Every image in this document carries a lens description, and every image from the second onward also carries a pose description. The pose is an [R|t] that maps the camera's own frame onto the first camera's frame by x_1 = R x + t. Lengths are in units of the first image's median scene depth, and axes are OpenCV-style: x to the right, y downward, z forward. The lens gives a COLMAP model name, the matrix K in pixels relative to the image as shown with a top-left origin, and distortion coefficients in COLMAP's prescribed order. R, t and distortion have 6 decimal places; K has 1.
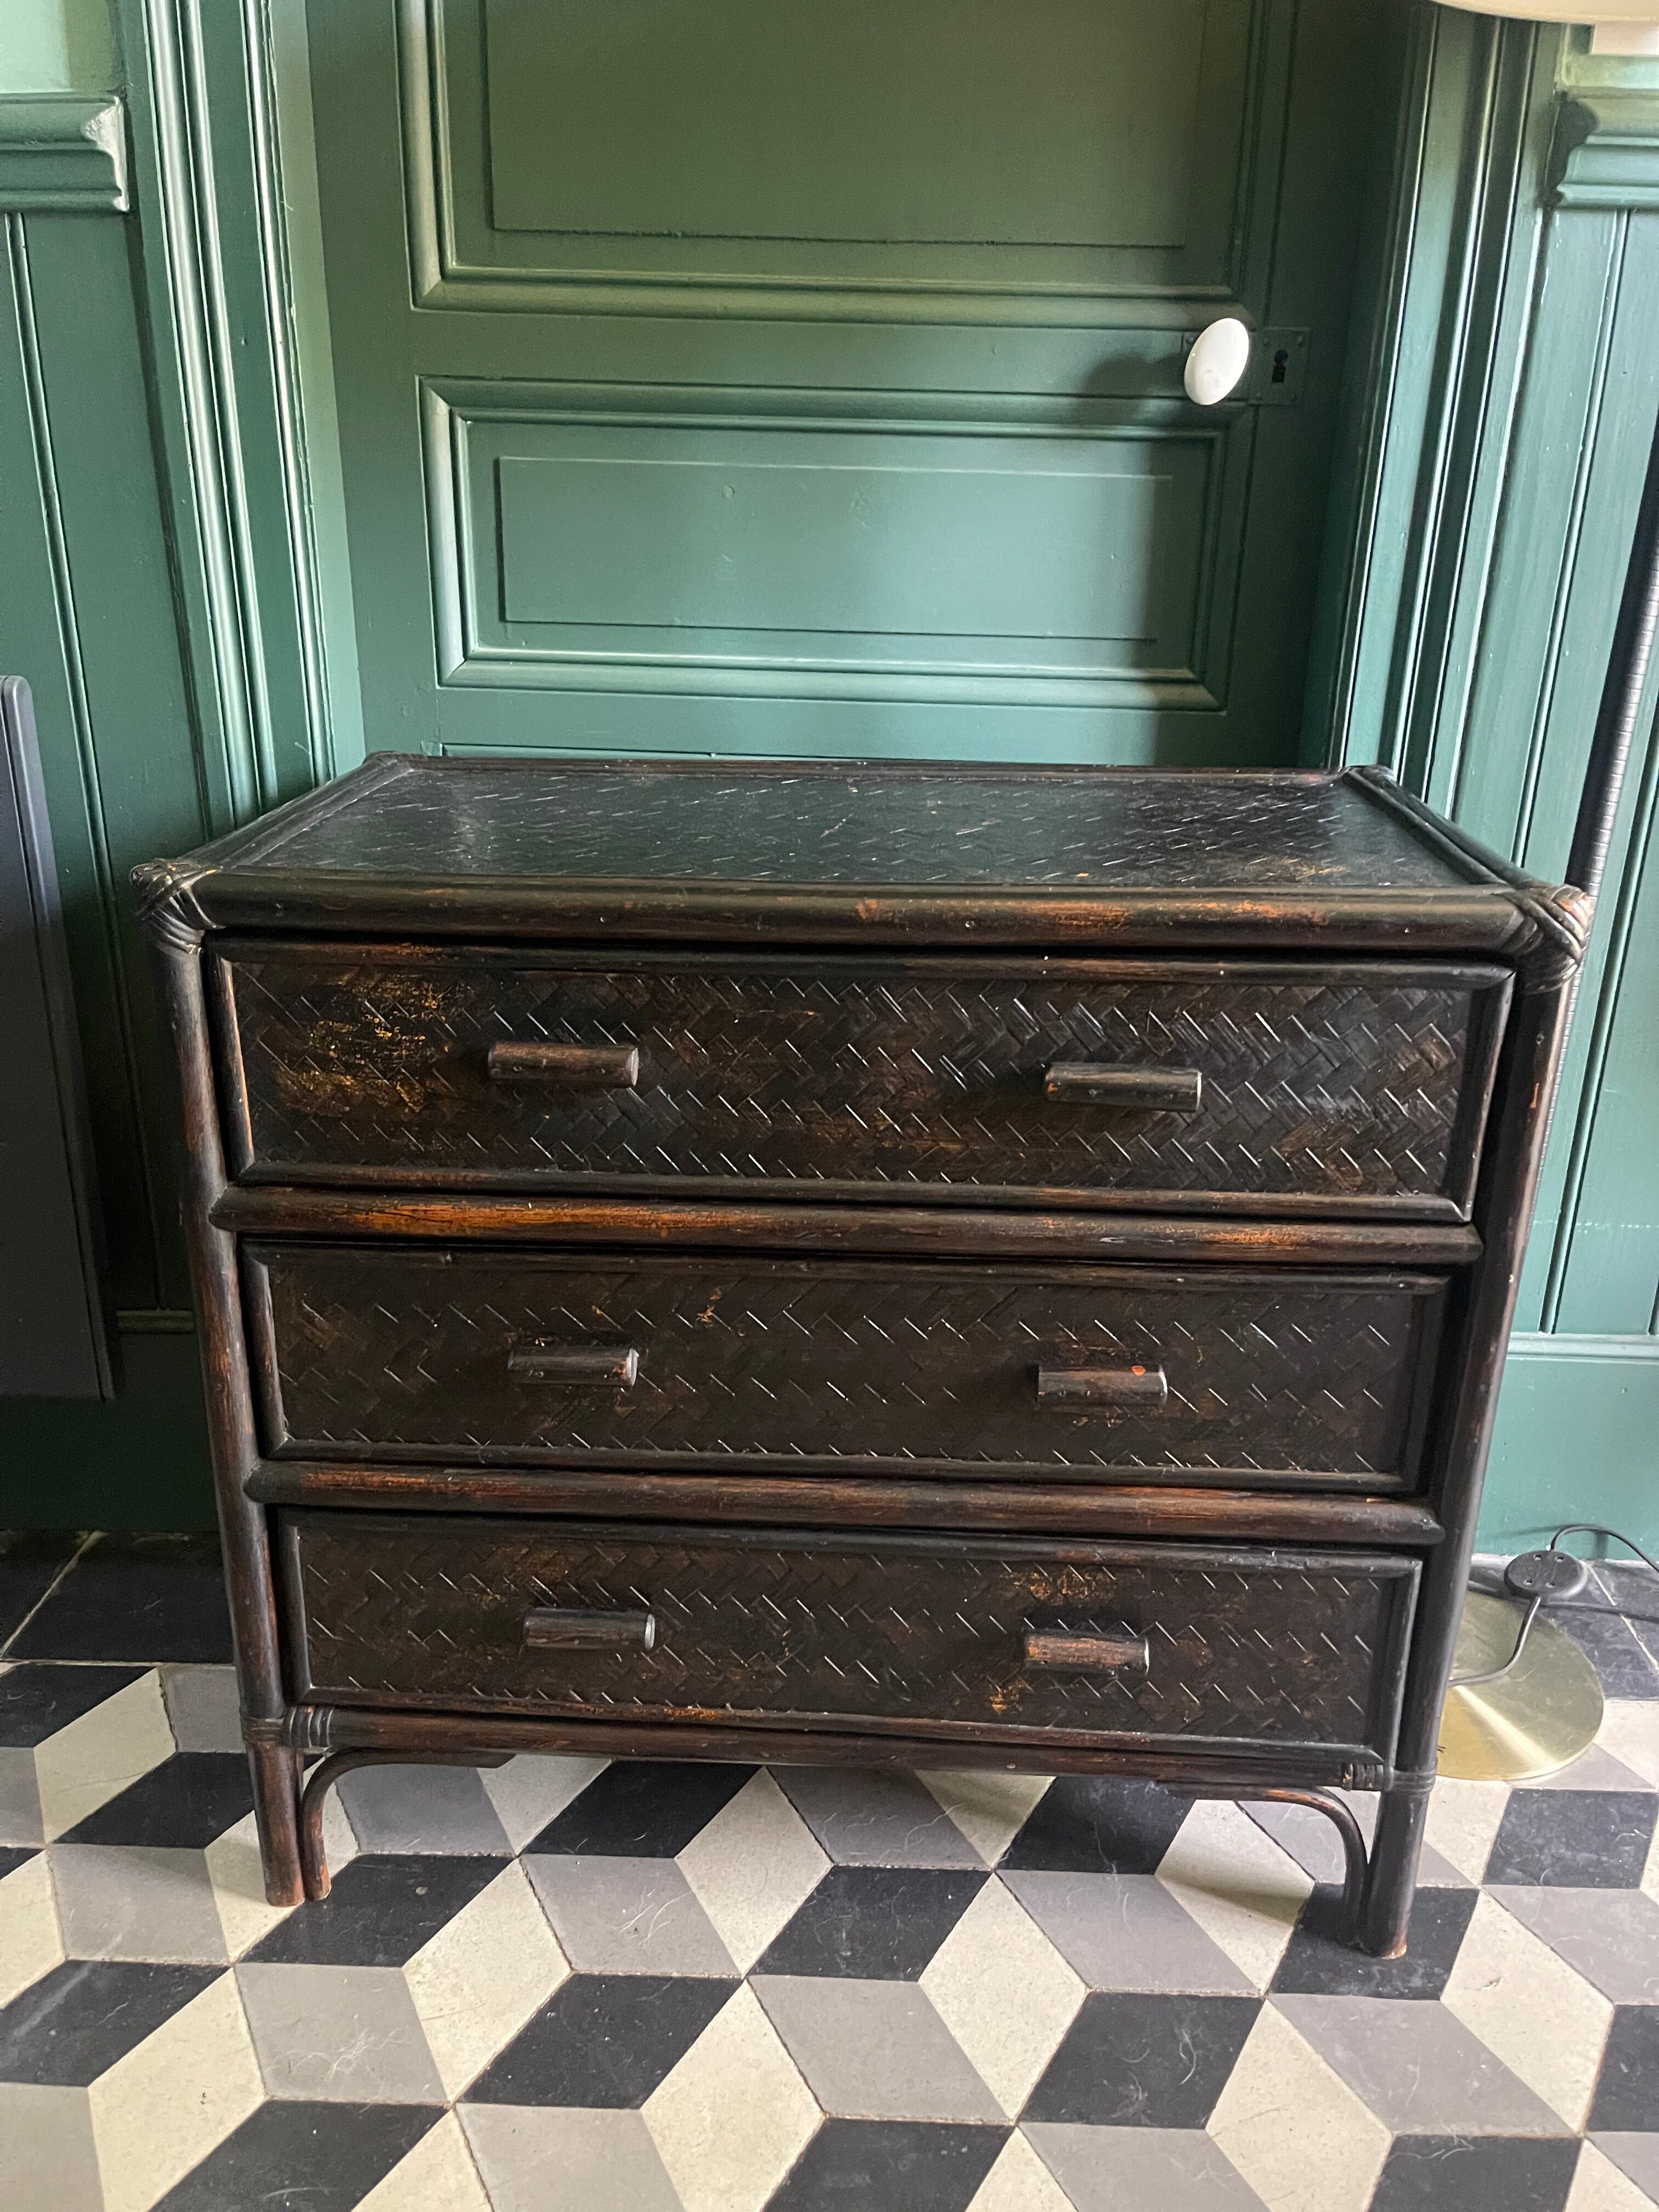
lens RADIAL K [[1711.0, 0, 822.6], [0, 1711.0, 1121.2], [0, 0, 1]] dist [0.056408, -0.081483]
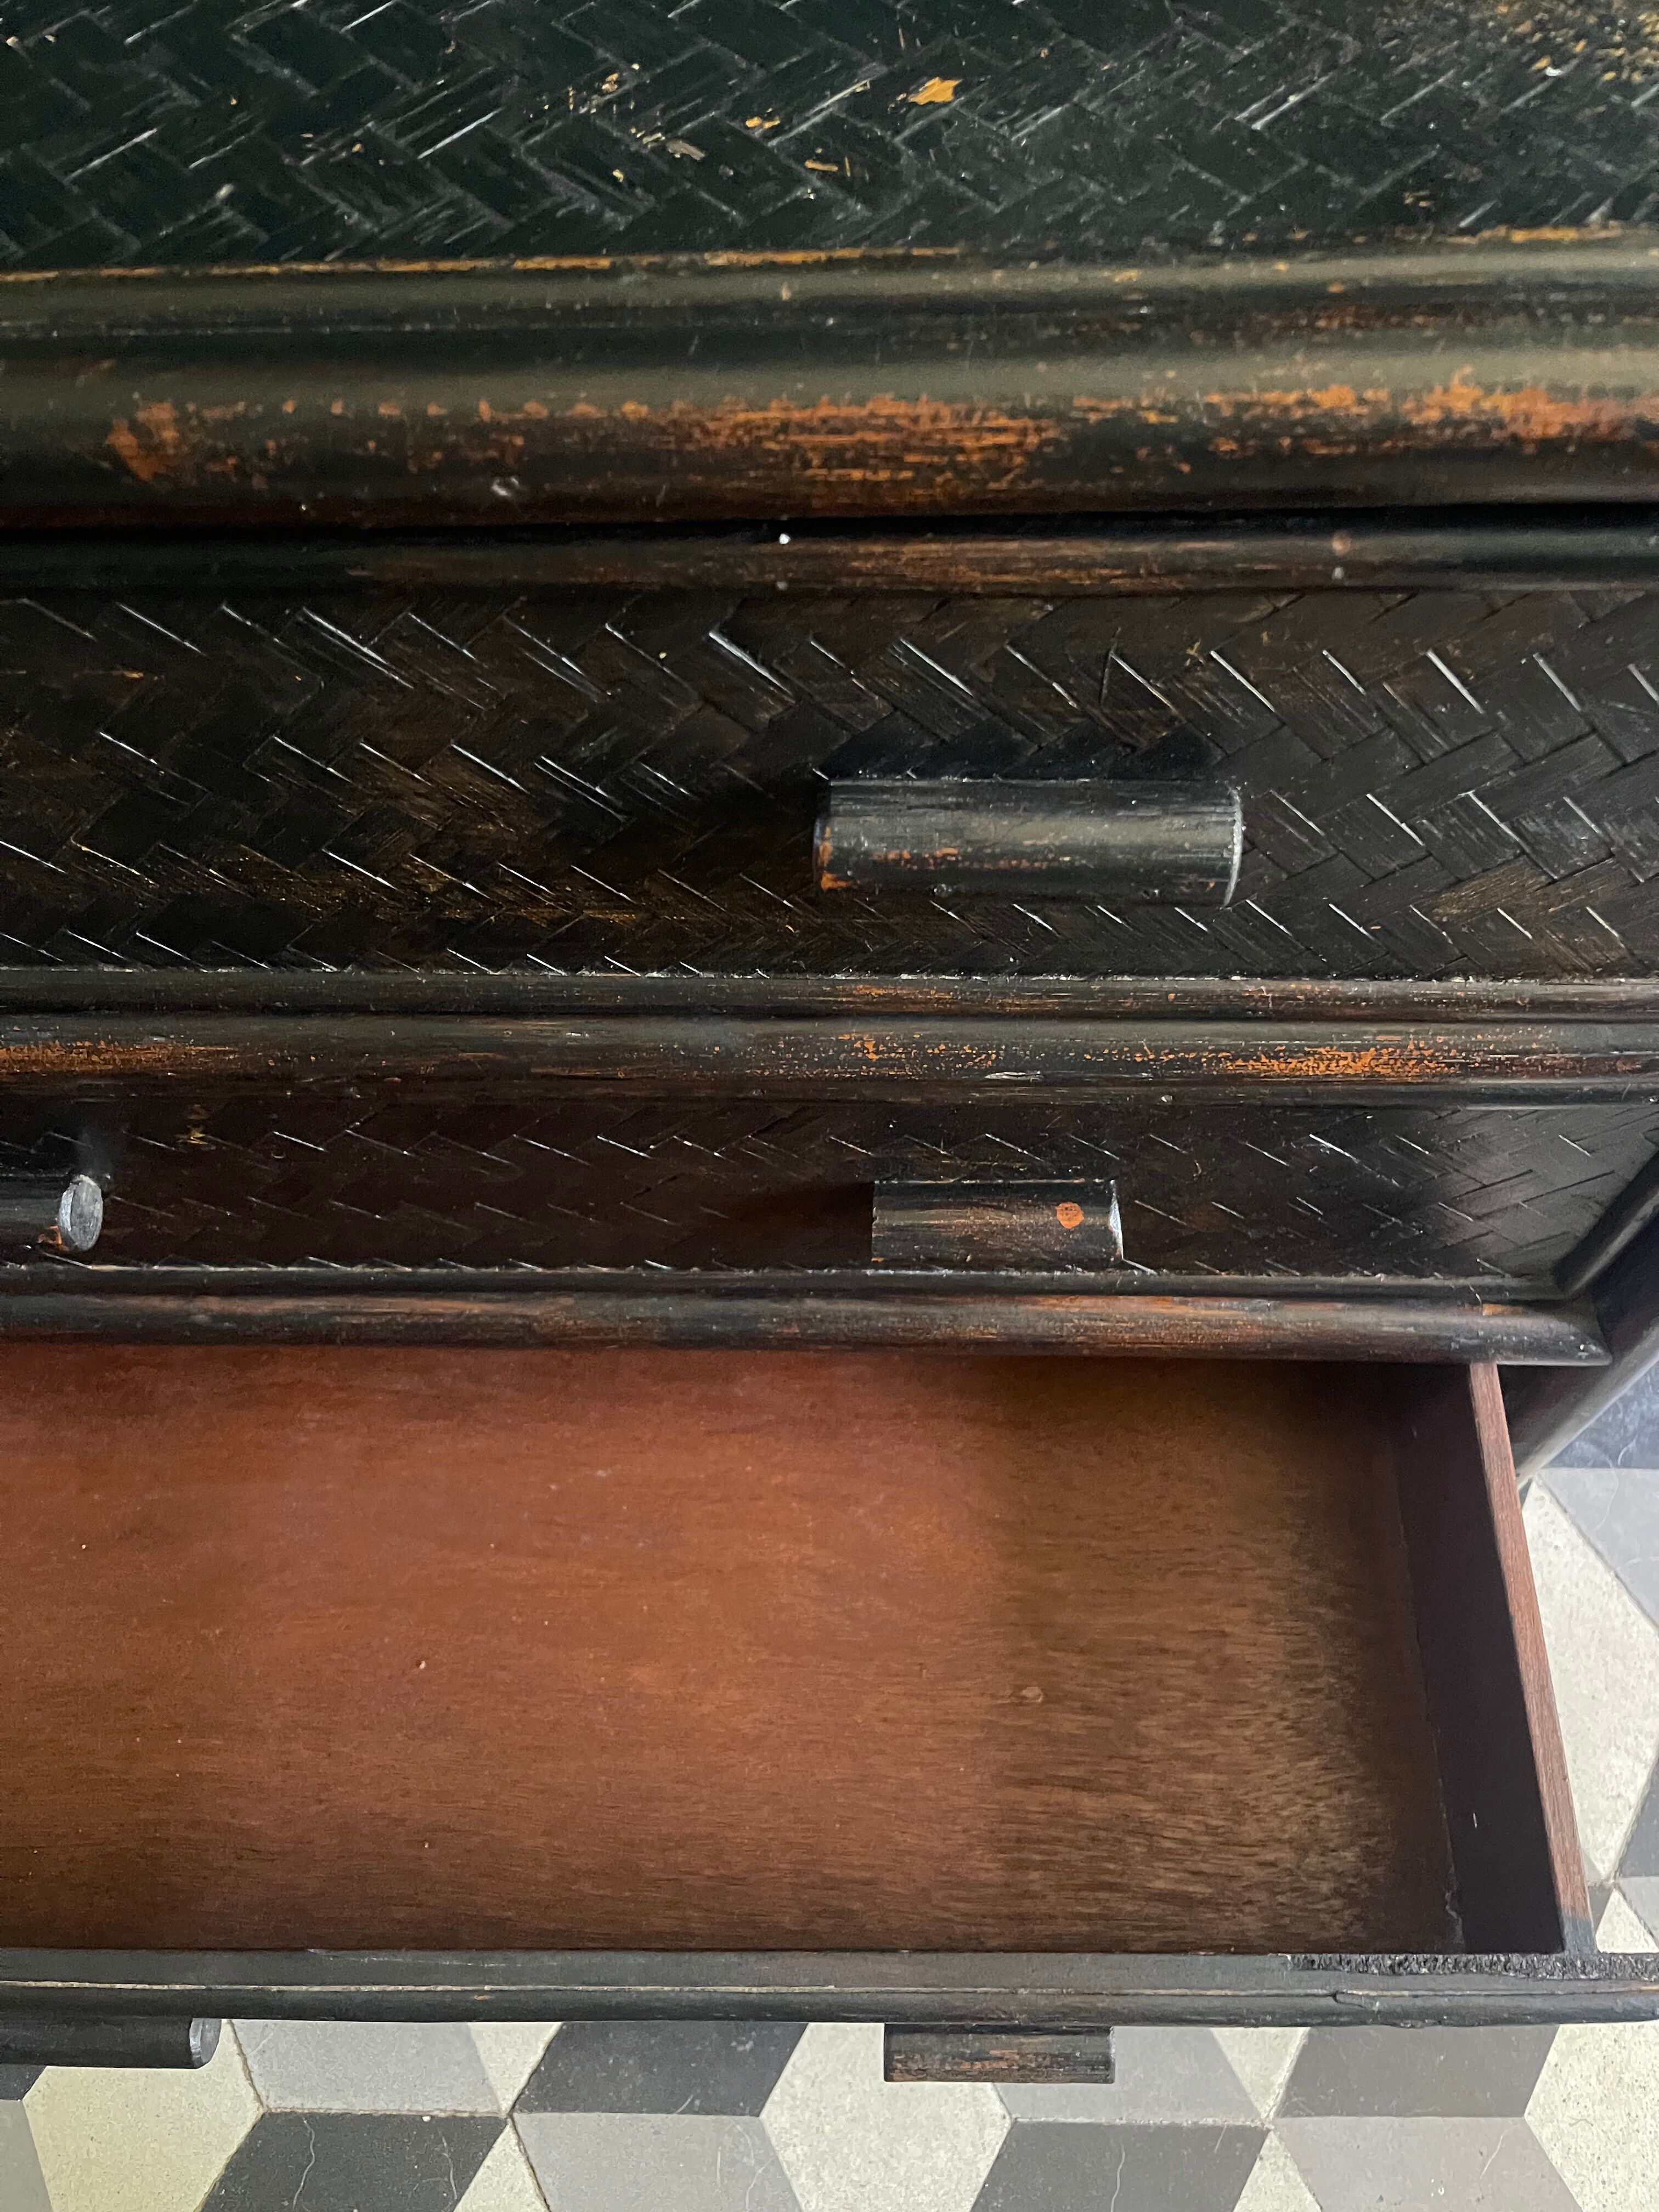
lens RADIAL K [[1711.0, 0, 844.6], [0, 1711.0, 1123.1], [0, 0, 1]] dist [0.056408, -0.081483]
pose [[0.998671, -0.041624, -0.030408, 0.127146], [0.051421, 0.763073, 0.644264, -0.187535], [-0.003613, -0.644971, 0.764199, 0.598866]]
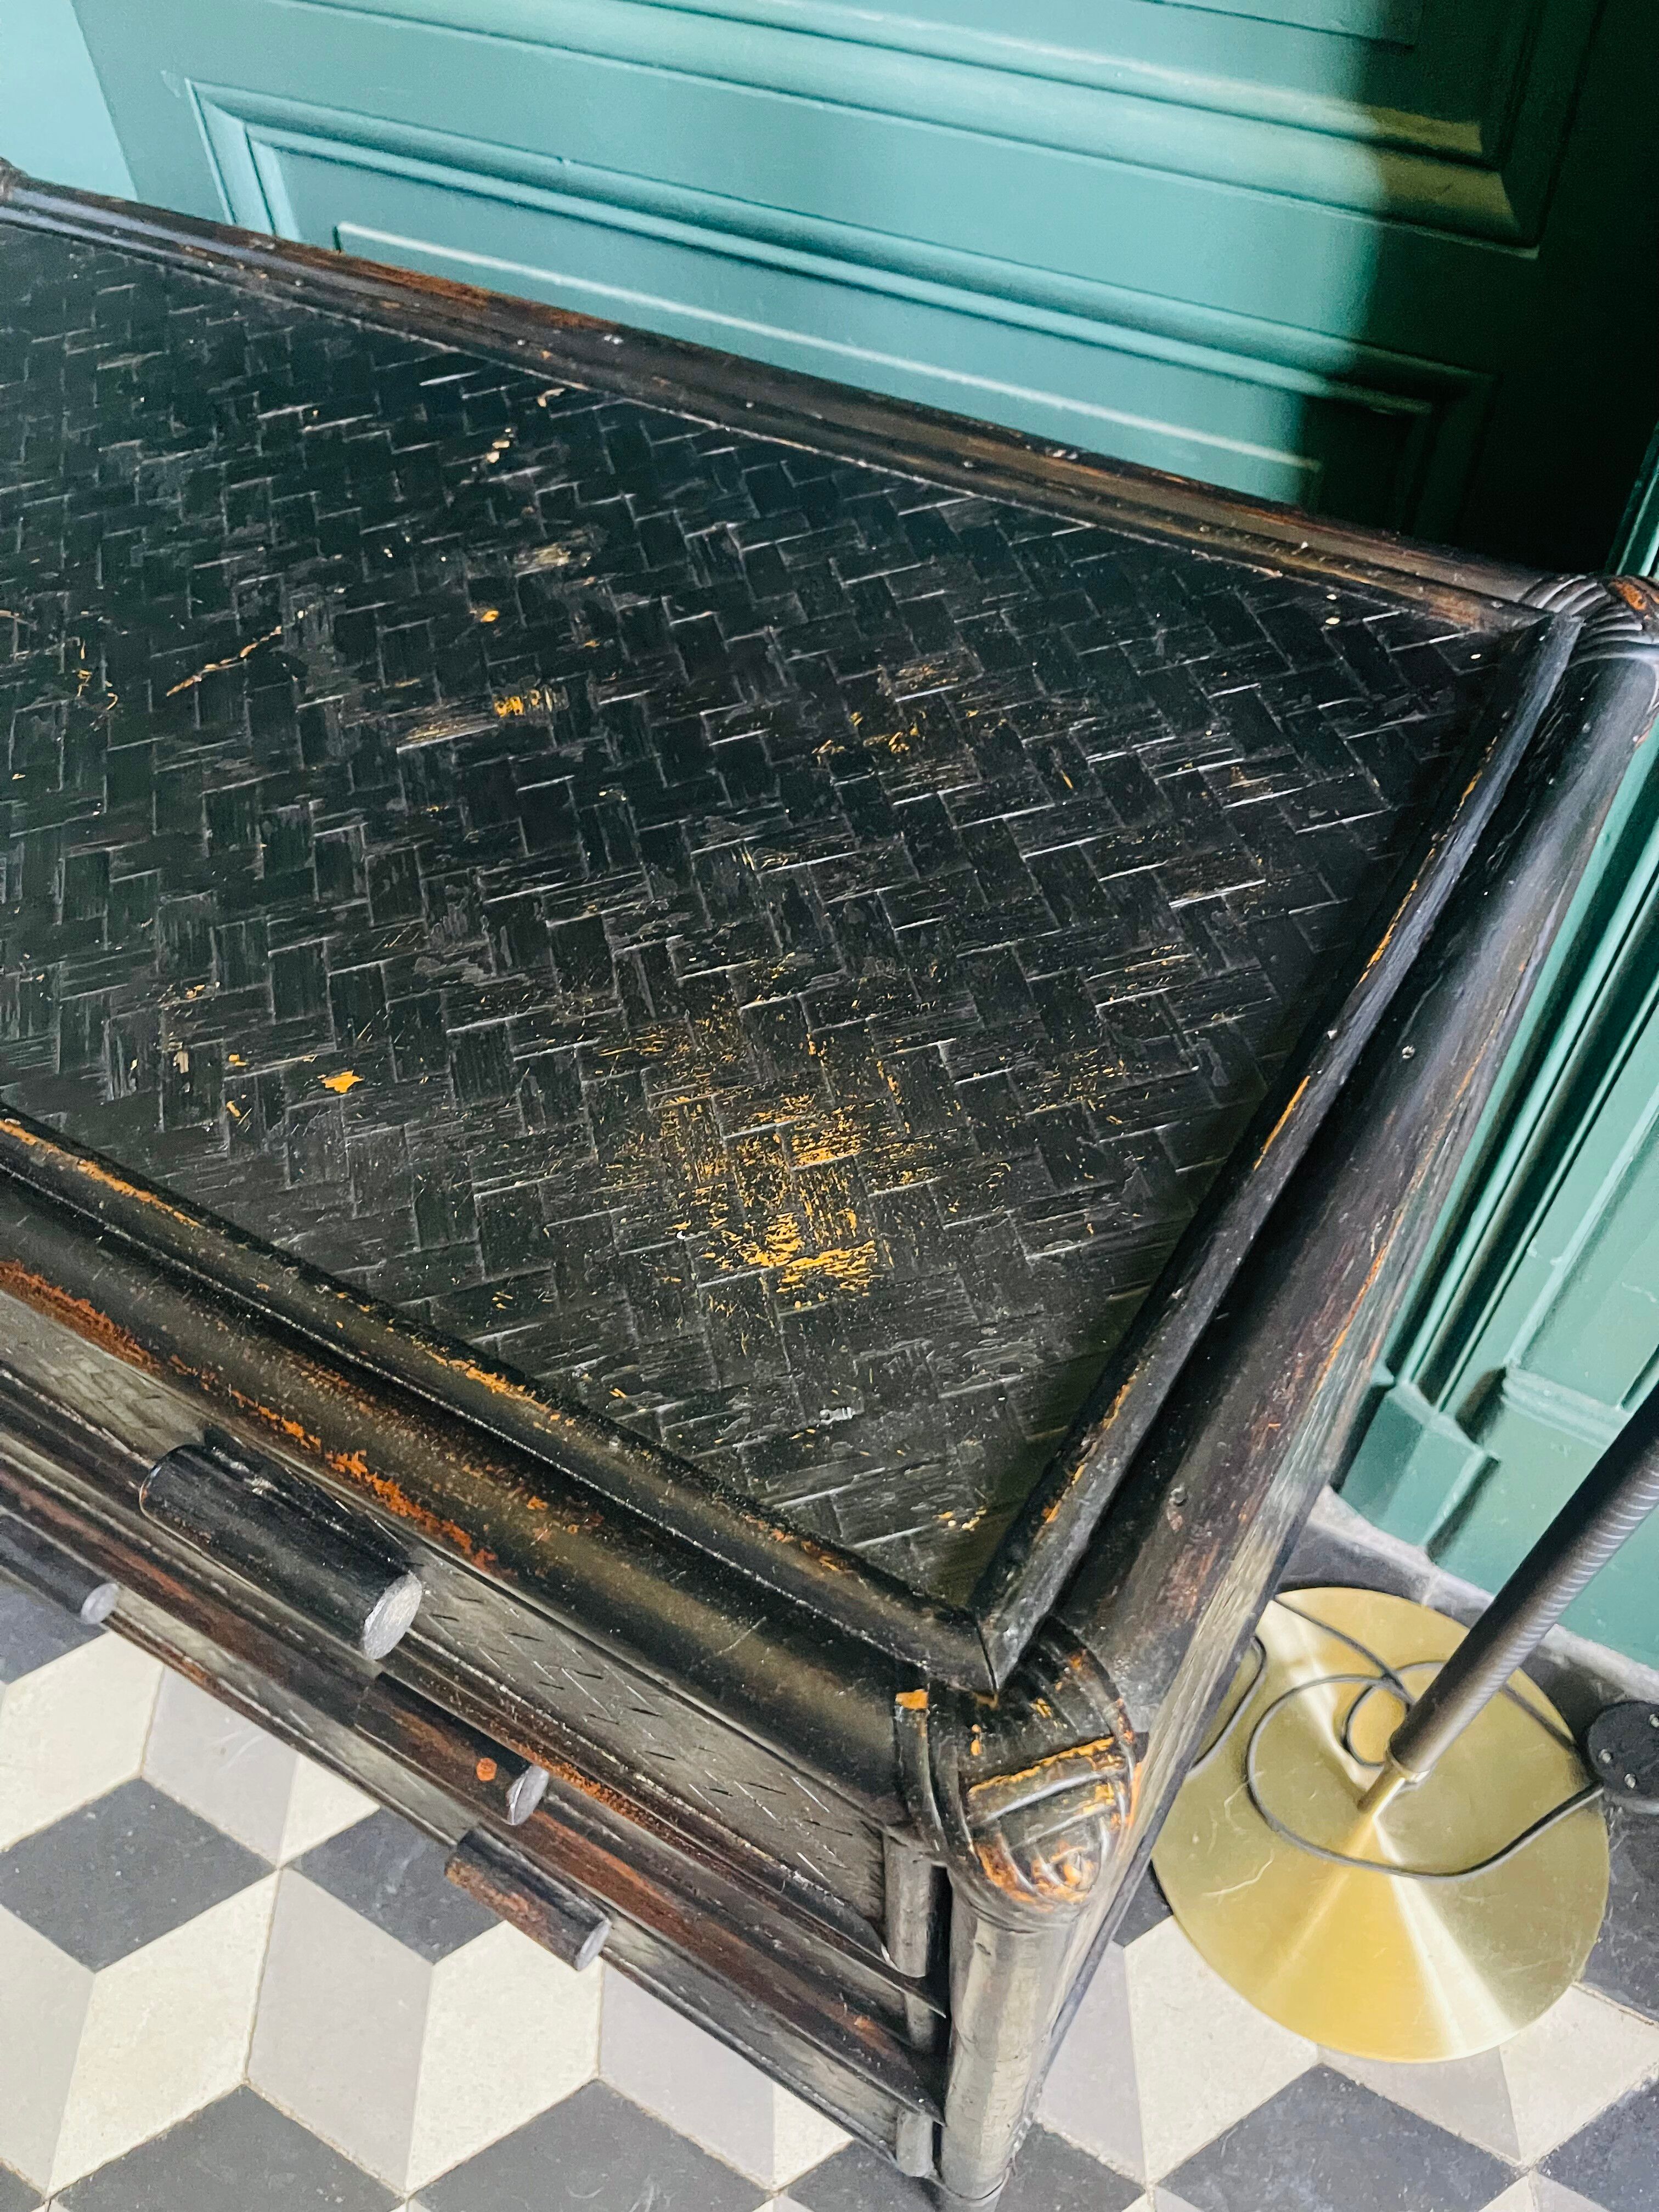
lens RADIAL K [[1711.0, 0, 800.2], [0, 1711.0, 1133.2], [0, 0, 1]] dist [0.056408, -0.081483]
pose [[0.881112, 0.337081, -0.331690, 0.385490], [-0.104009, 0.822339, 0.559411, -0.371922], [0.461329, -0.458405, 0.759632, 0.649315]]
